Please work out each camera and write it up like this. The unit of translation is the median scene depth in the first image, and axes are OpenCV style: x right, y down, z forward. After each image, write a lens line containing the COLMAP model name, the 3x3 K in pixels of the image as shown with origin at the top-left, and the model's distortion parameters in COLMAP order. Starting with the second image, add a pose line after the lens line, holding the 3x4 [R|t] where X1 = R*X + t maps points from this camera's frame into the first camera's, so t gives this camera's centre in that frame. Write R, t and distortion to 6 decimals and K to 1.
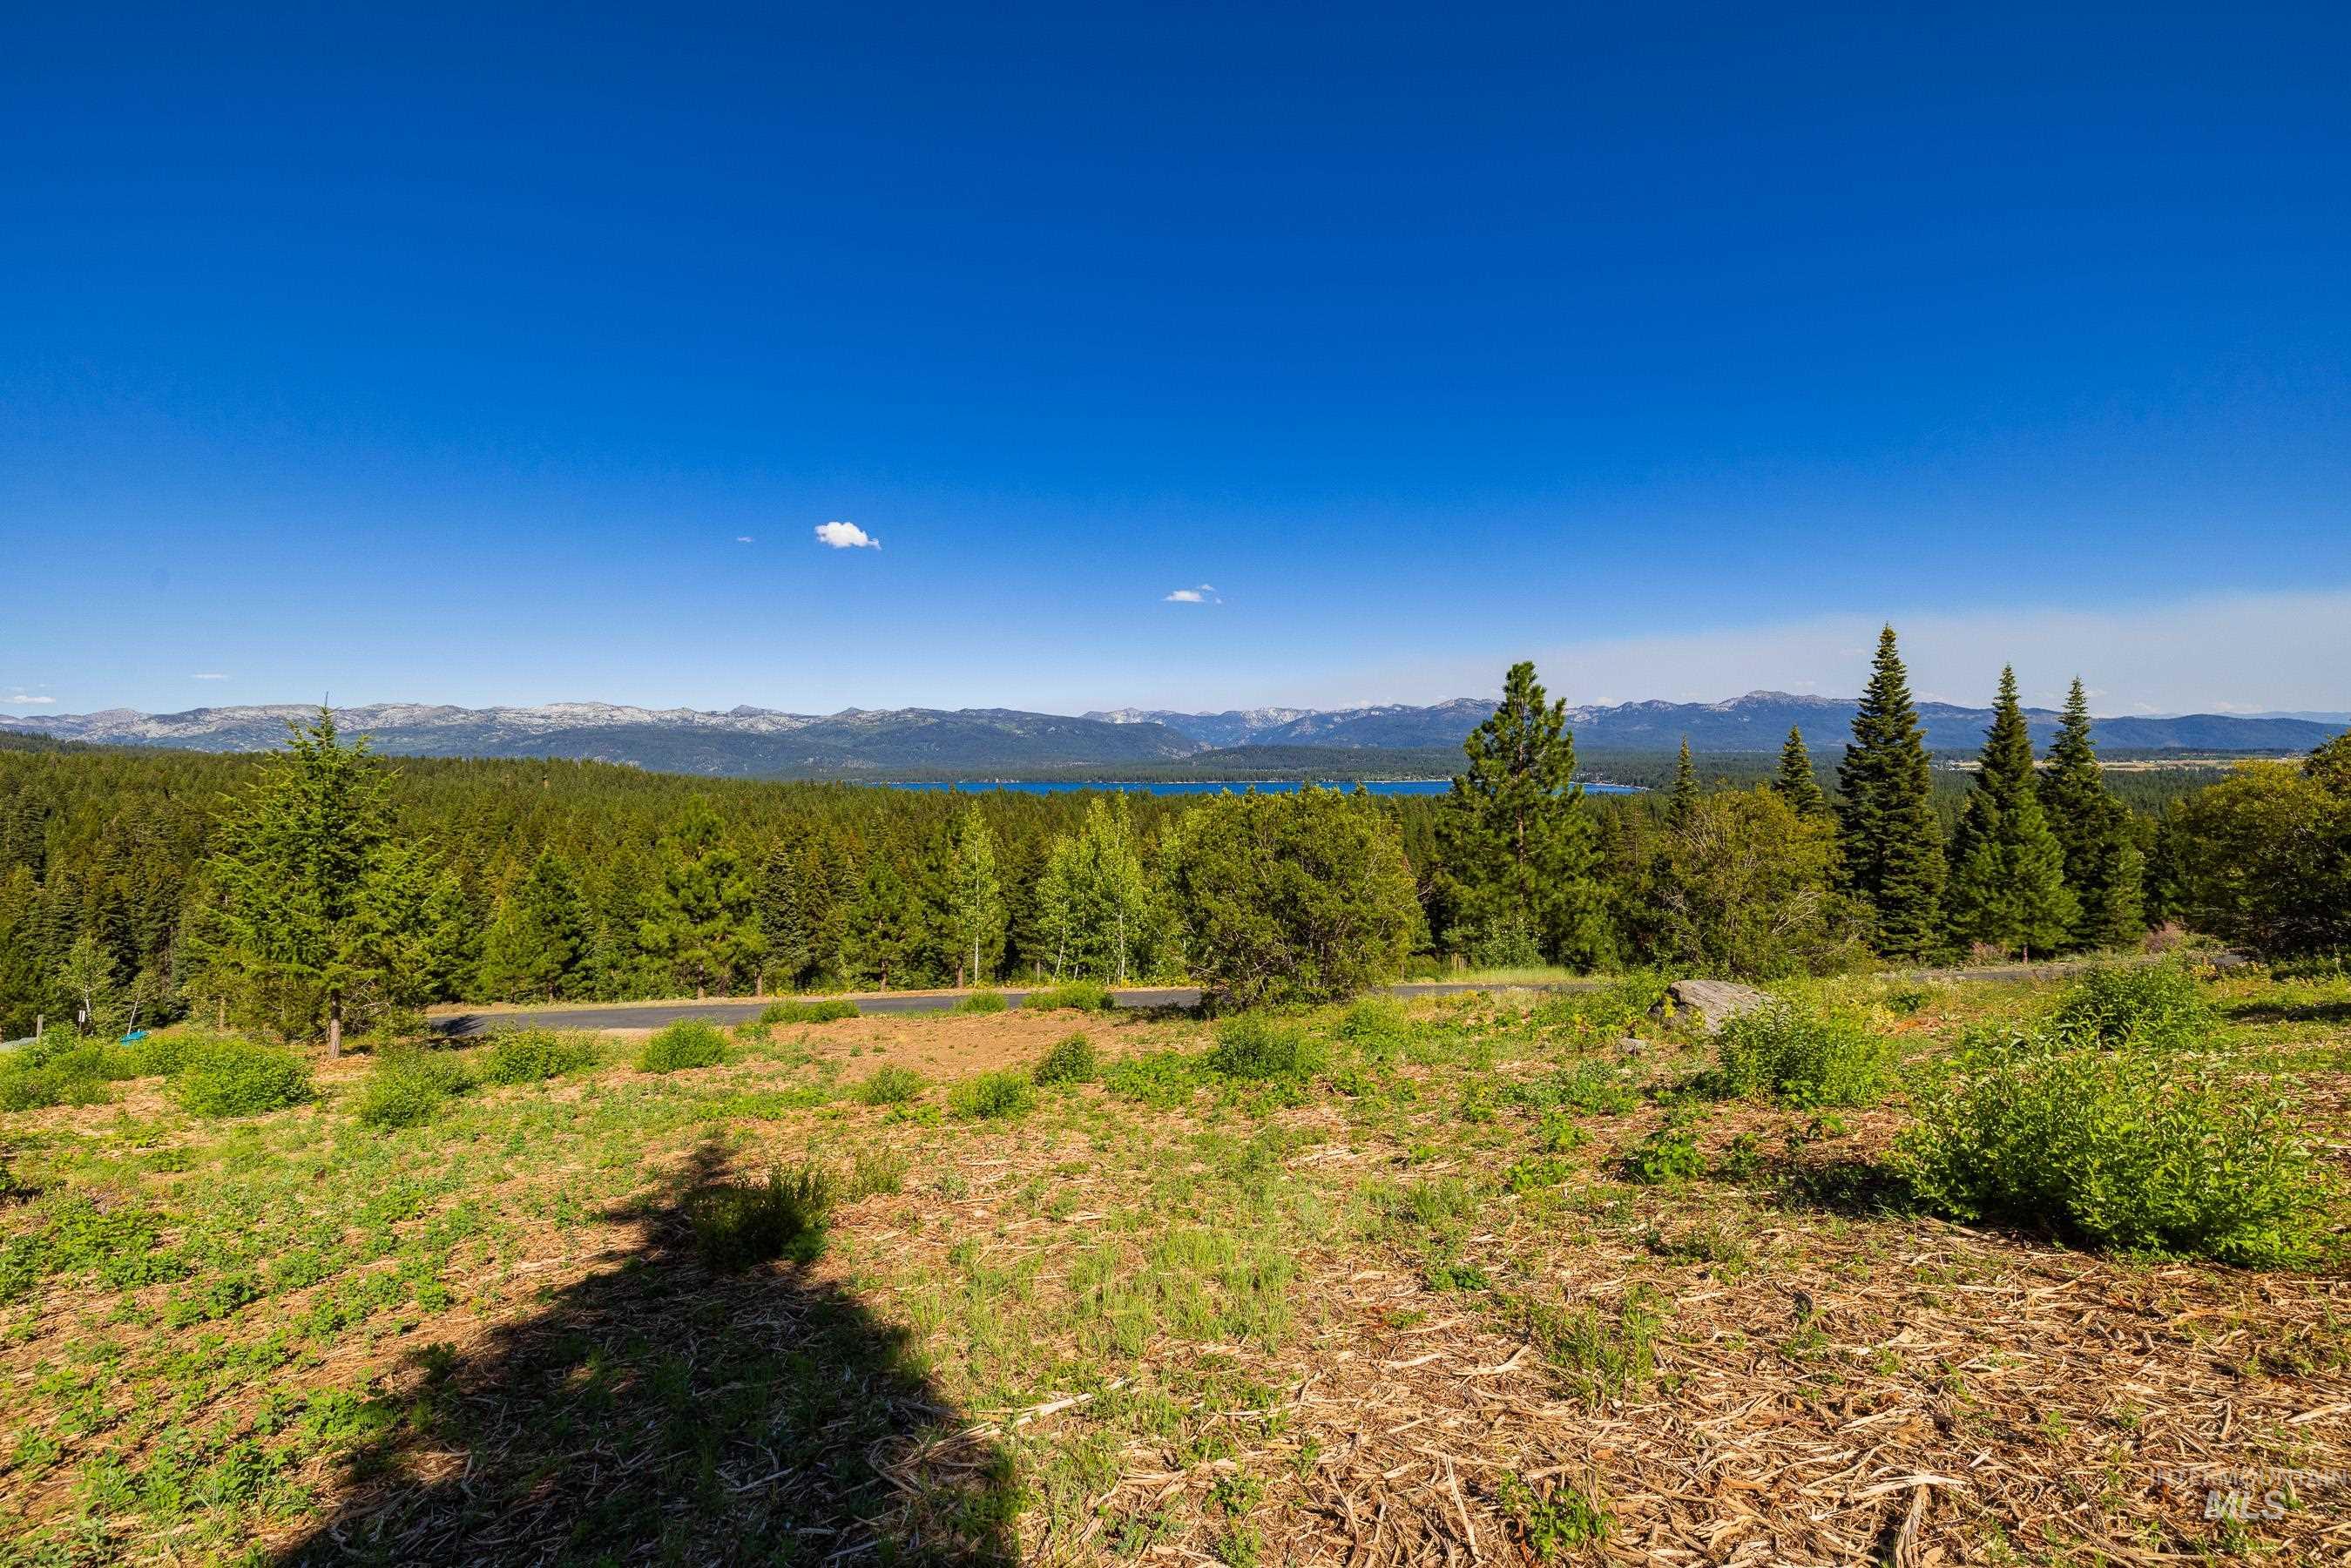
lens RADIAL K [[998.5, 0, 1175.5], [0, 998.5, 784.0], [0, 0, 1]] dist [0.000583, 0.000649]
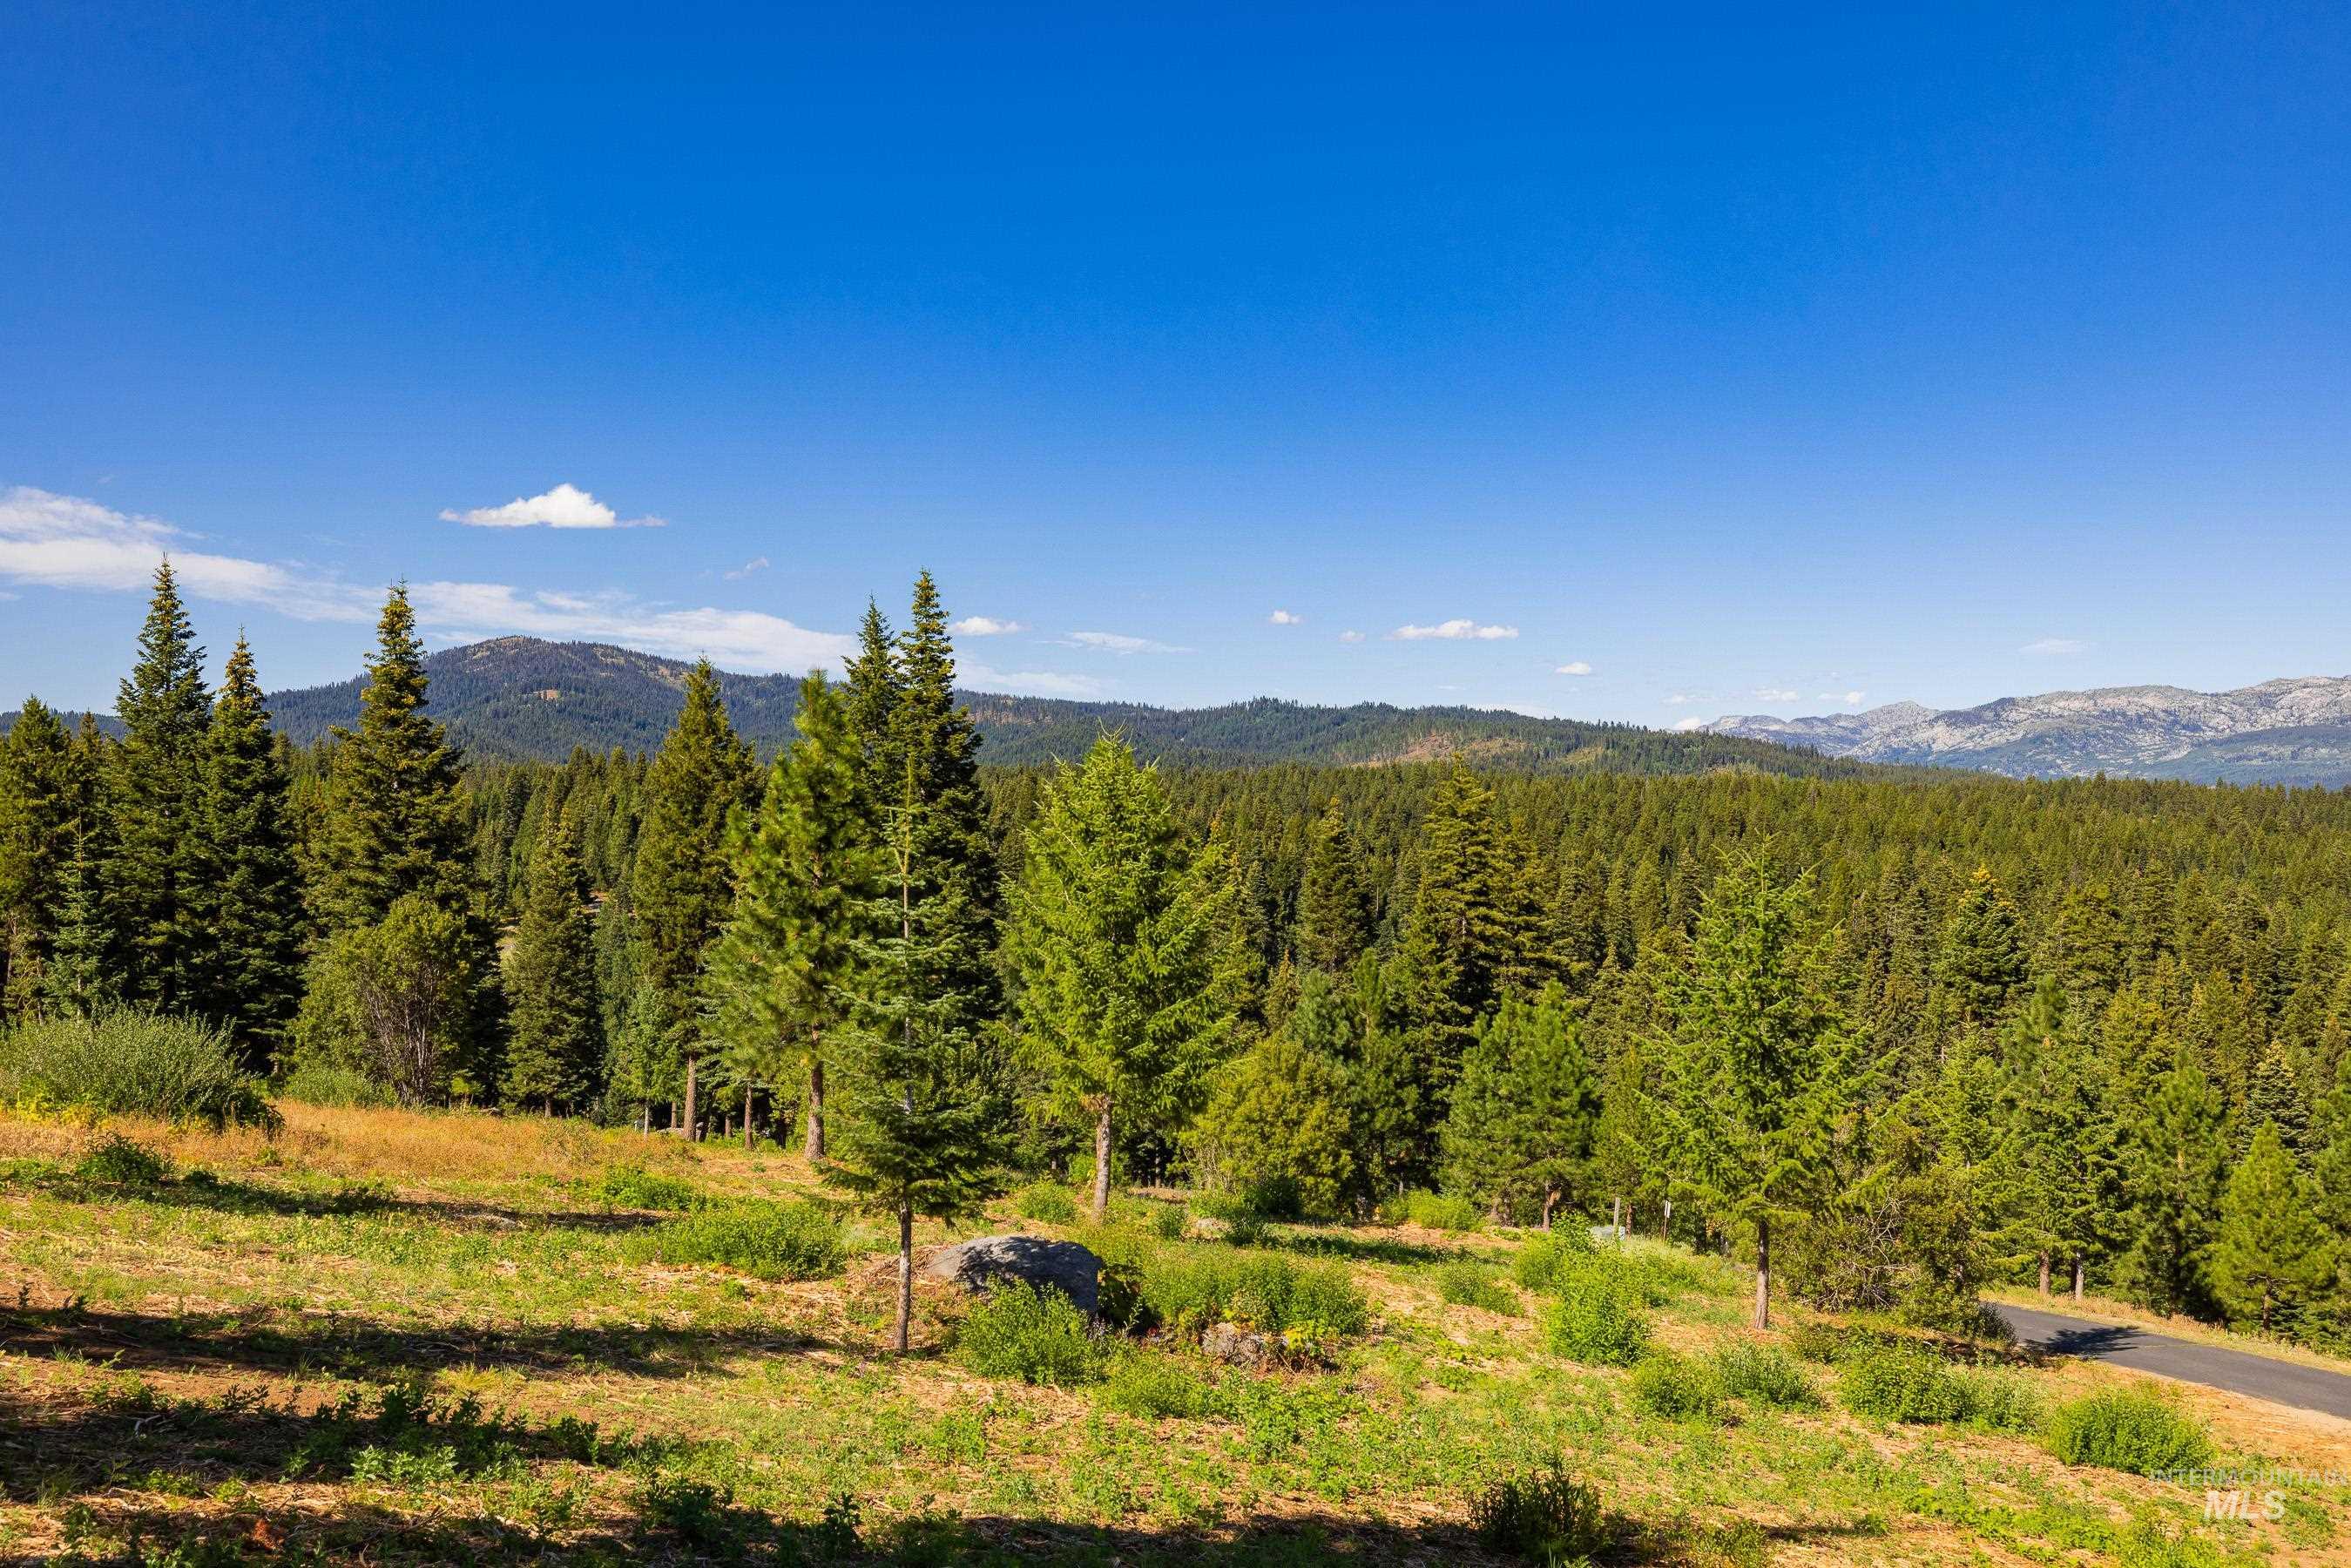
lens RADIAL K [[2336.8, 0, 1175.5], [0, 2336.8, 784.0], [0, 0, 1]] dist [0.005361, 0.007873]
pose [[0.443244, 0.007186, -0.896372, 0.220324], [-0.034443, 0.999366, -0.009020, -0.039409], [0.895739, 0.034872, 0.443210, -0.057639]]
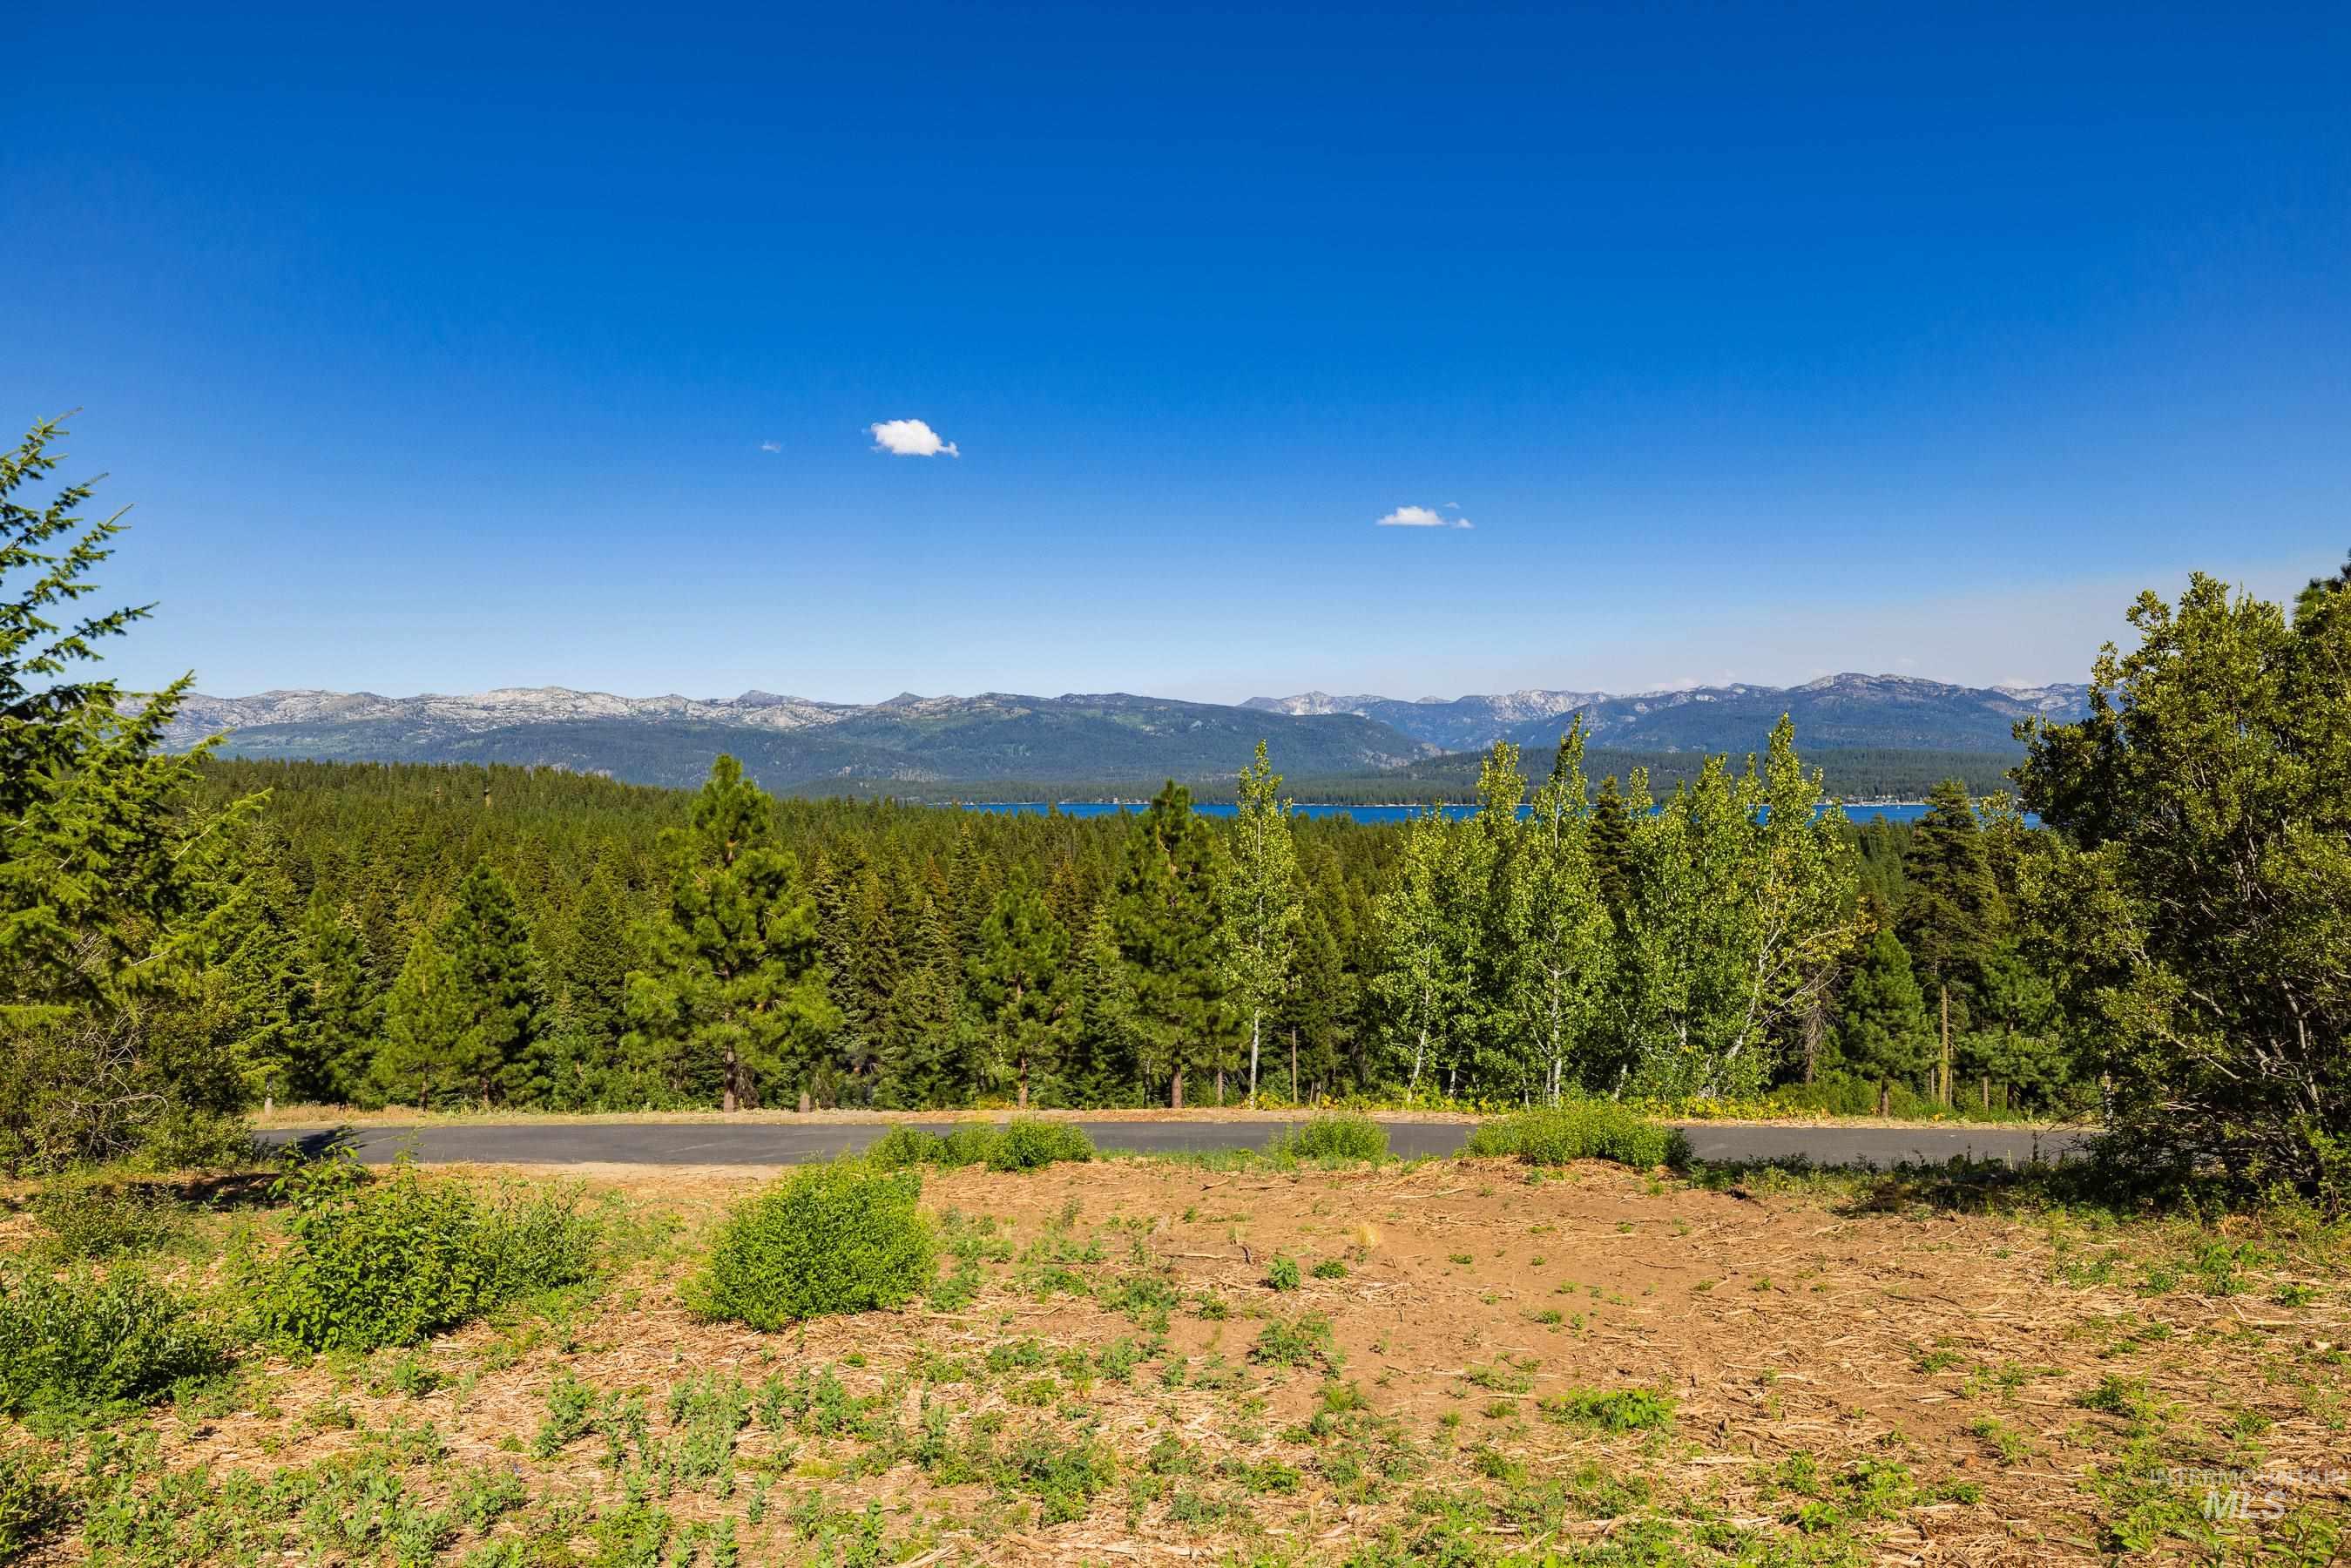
lens RADIAL K [[1520.2, 0, 1175.5], [0, 1520.2, 784.0], [0, 0, 1]] dist [-0.000259, -0.003058]
pose [[0.990528, 0.003528, -0.137266, -0.133368], [-0.005576, 0.999879, -0.014543, 0.050049], [0.137198, 0.015170, 0.990428, 0.222159]]
